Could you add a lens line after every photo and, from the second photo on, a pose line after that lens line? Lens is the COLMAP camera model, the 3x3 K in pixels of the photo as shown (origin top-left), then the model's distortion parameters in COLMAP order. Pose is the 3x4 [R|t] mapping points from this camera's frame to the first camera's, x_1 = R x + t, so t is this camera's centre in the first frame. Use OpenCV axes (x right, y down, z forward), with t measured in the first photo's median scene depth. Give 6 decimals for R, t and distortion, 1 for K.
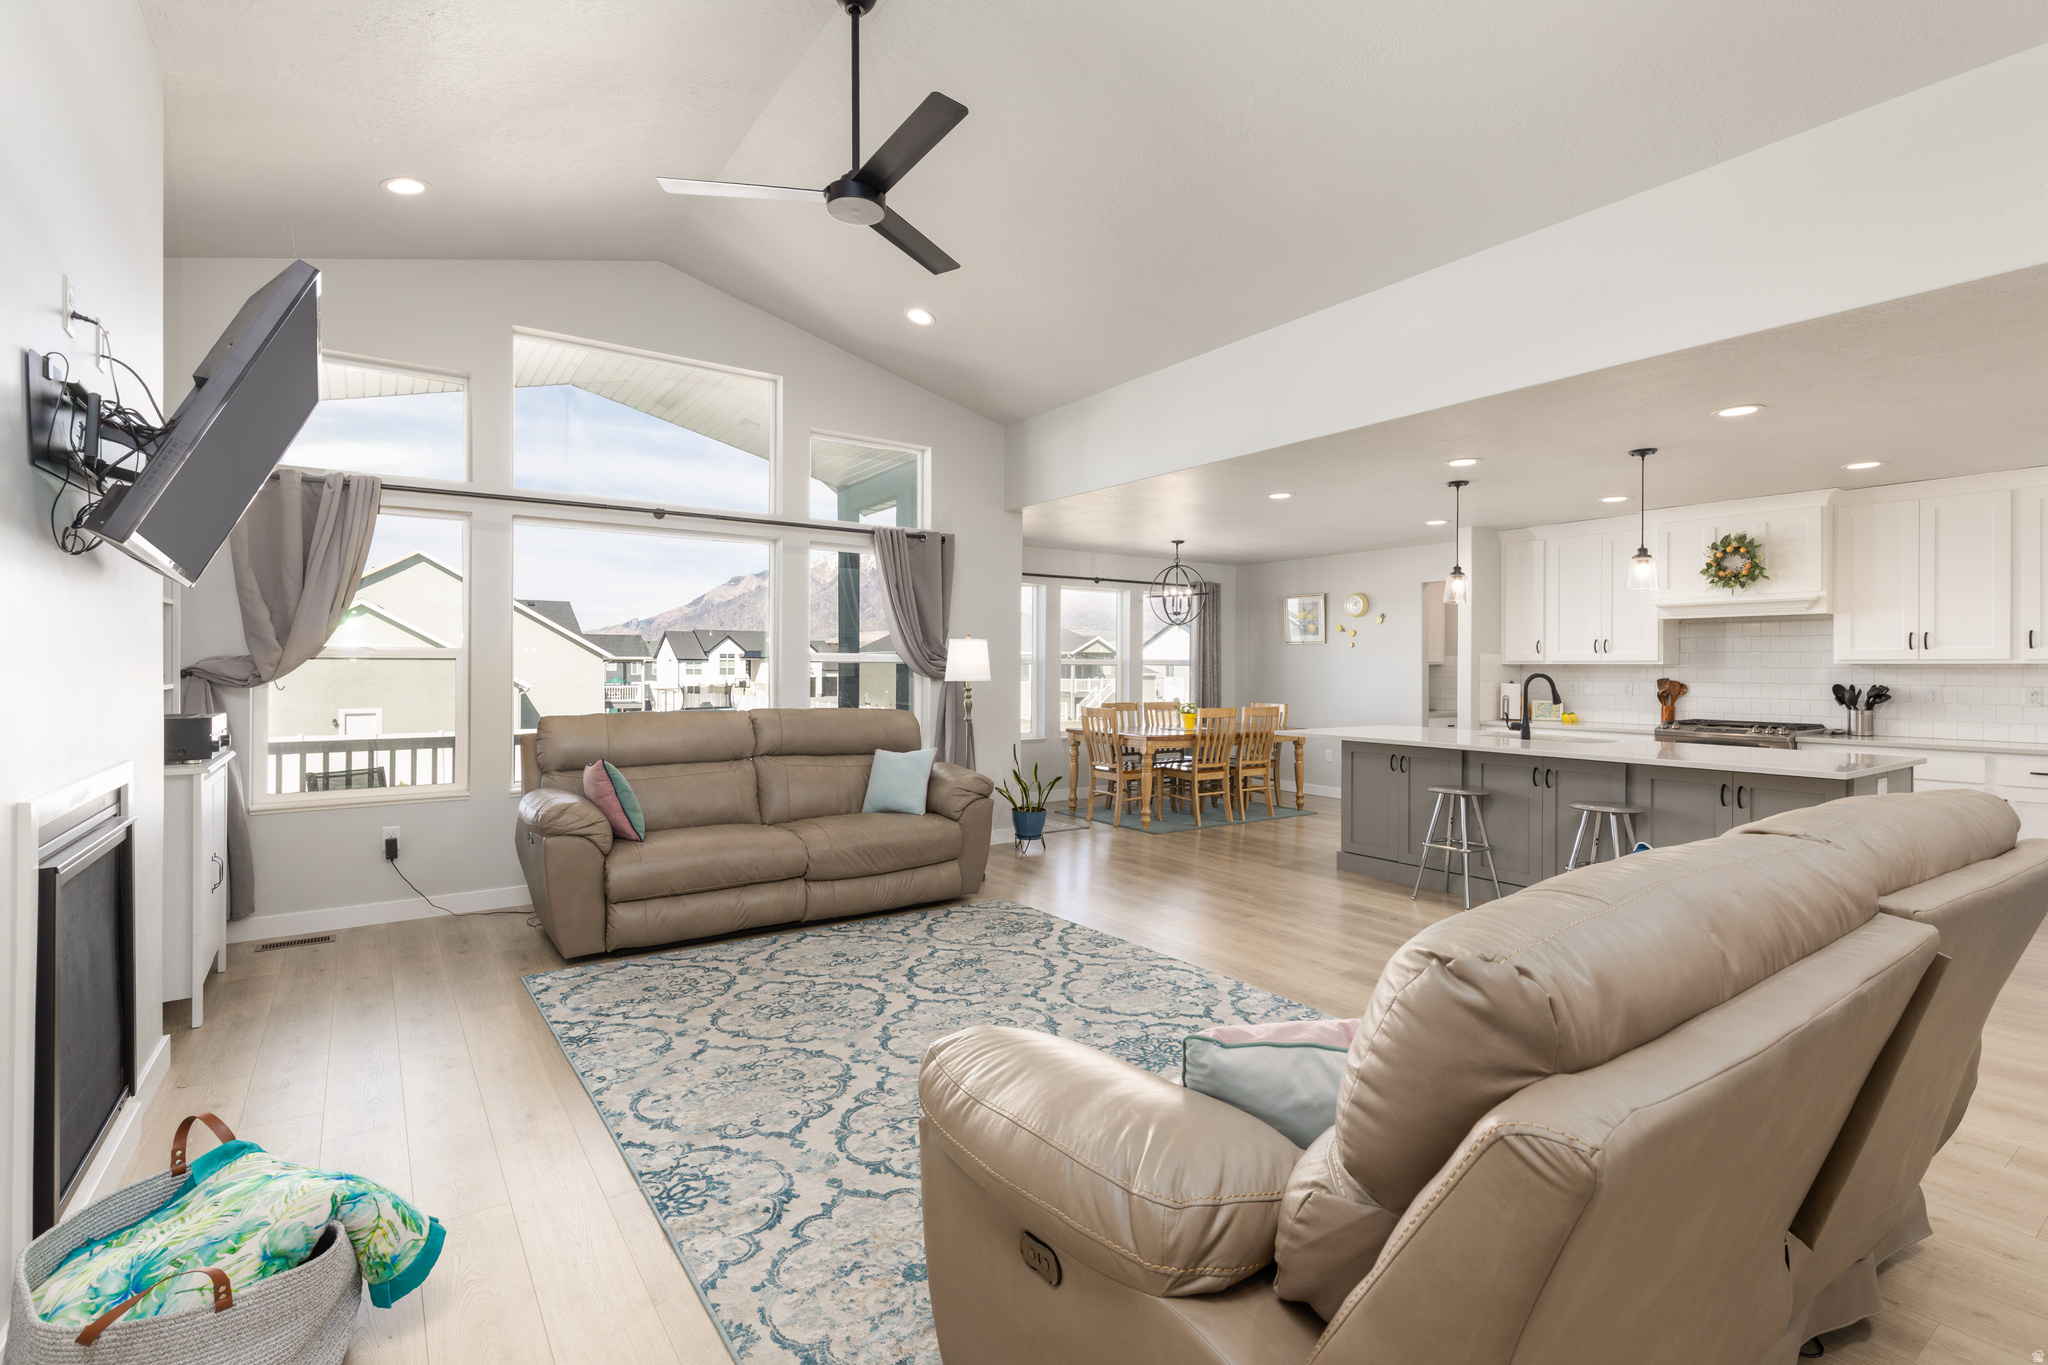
lens RADIAL K [[929.3, 0, 1033.2], [0, 929.3, 666.0], [0, 0, 1]] dist [0.007659, -0.001612]
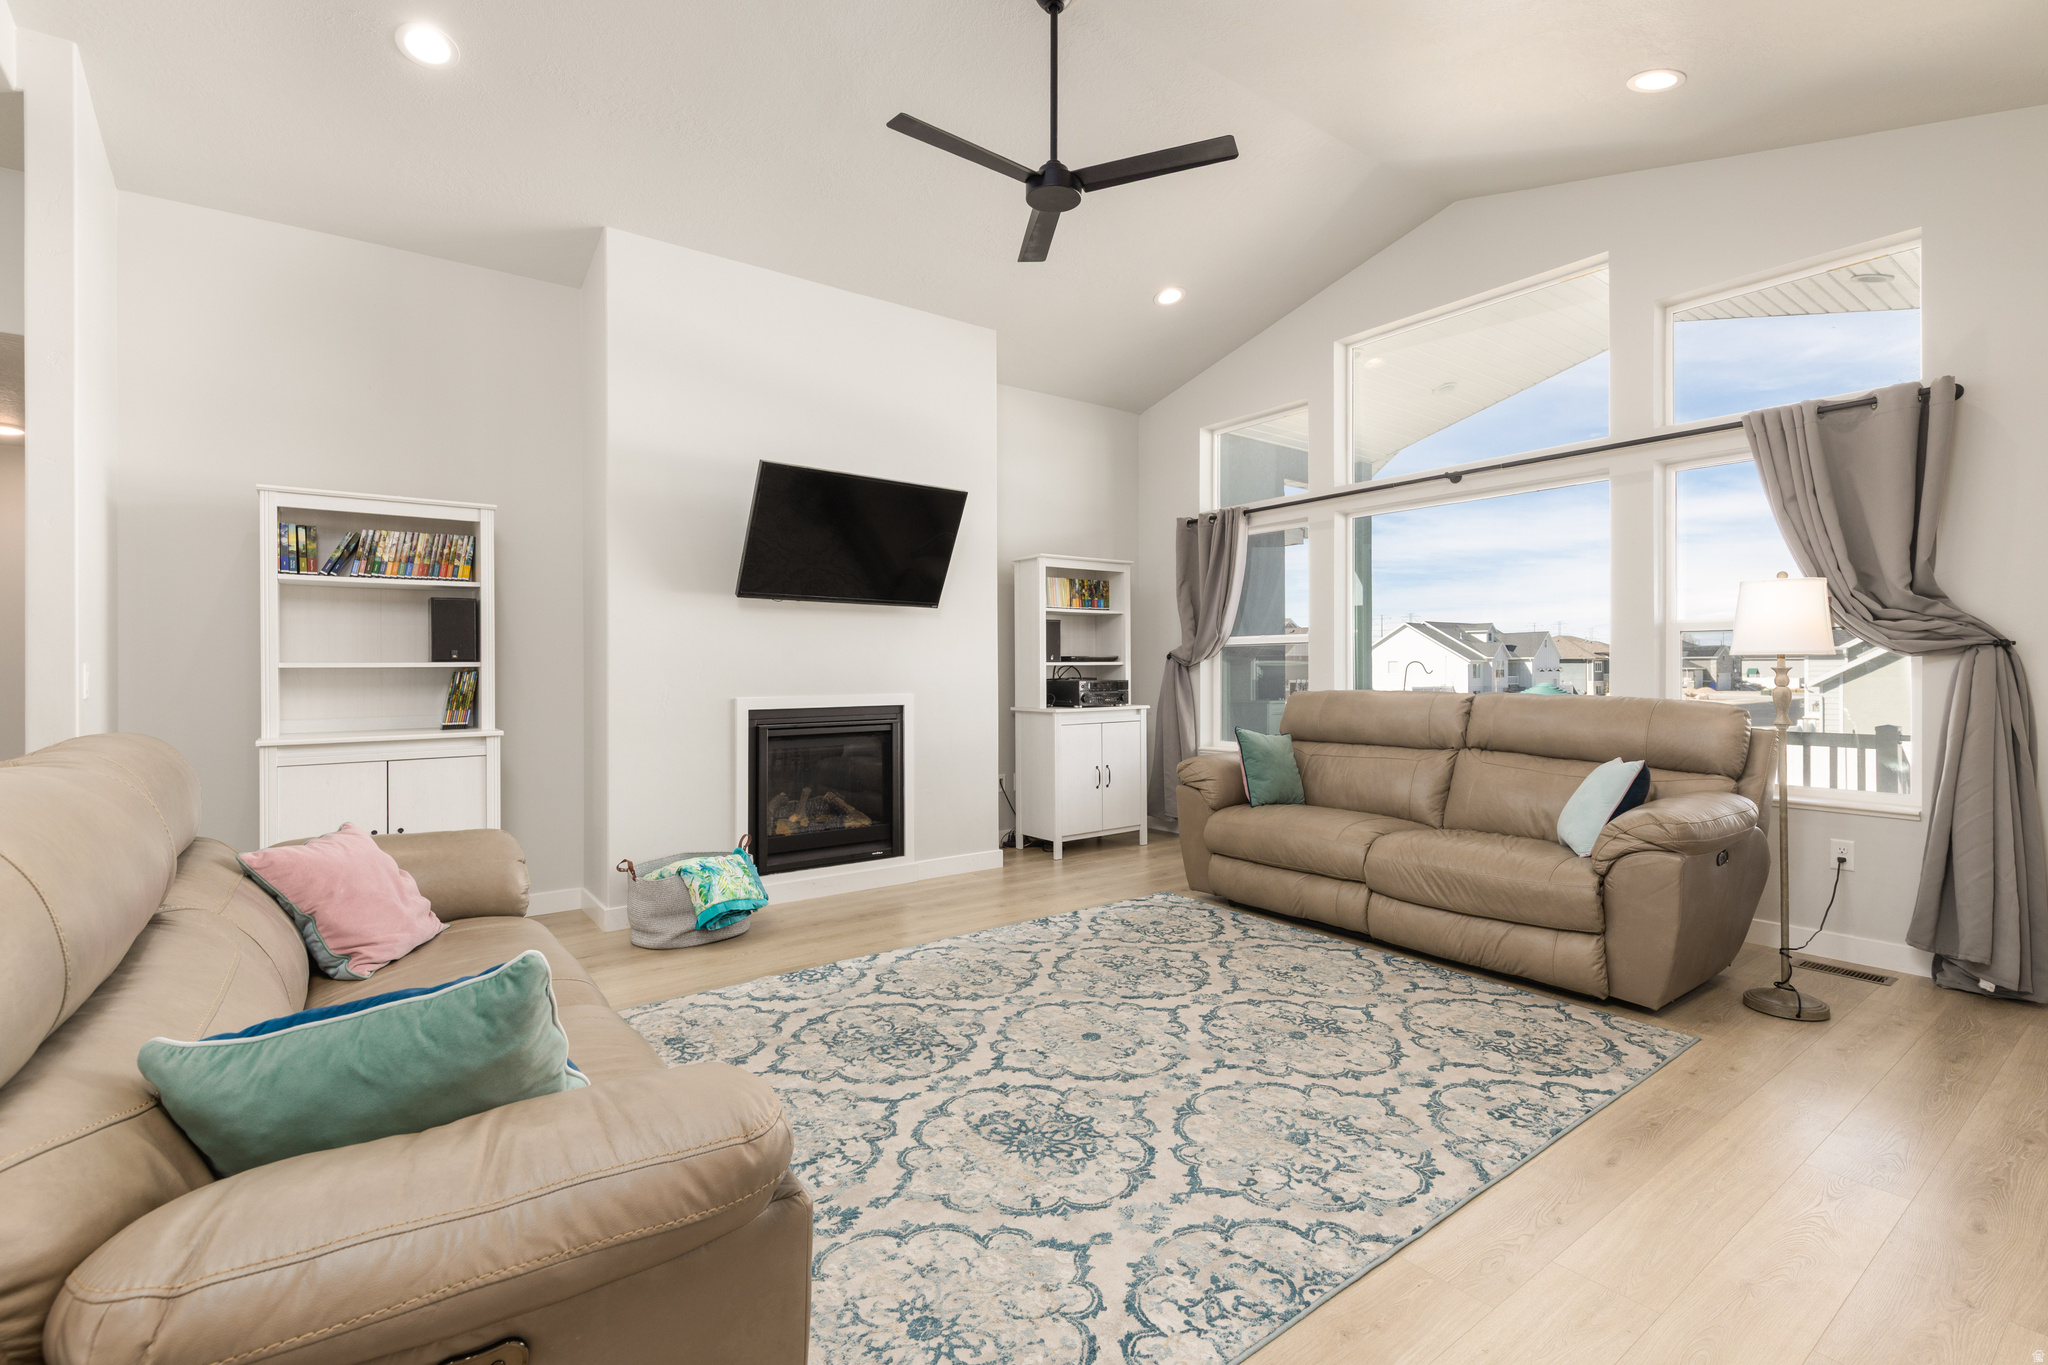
lens RADIAL K [[929.3, 0, 1026.0], [0, 929.3, 670.1], [0, 0, 1]] dist [0.007659, -0.001612]
pose [[0.031388, 0.002441, -0.999504, 0.729911], [0.008685, 0.999959, 0.002715, 0.028404], [0.999470, -0.008766, 0.031366, 0.798481]]
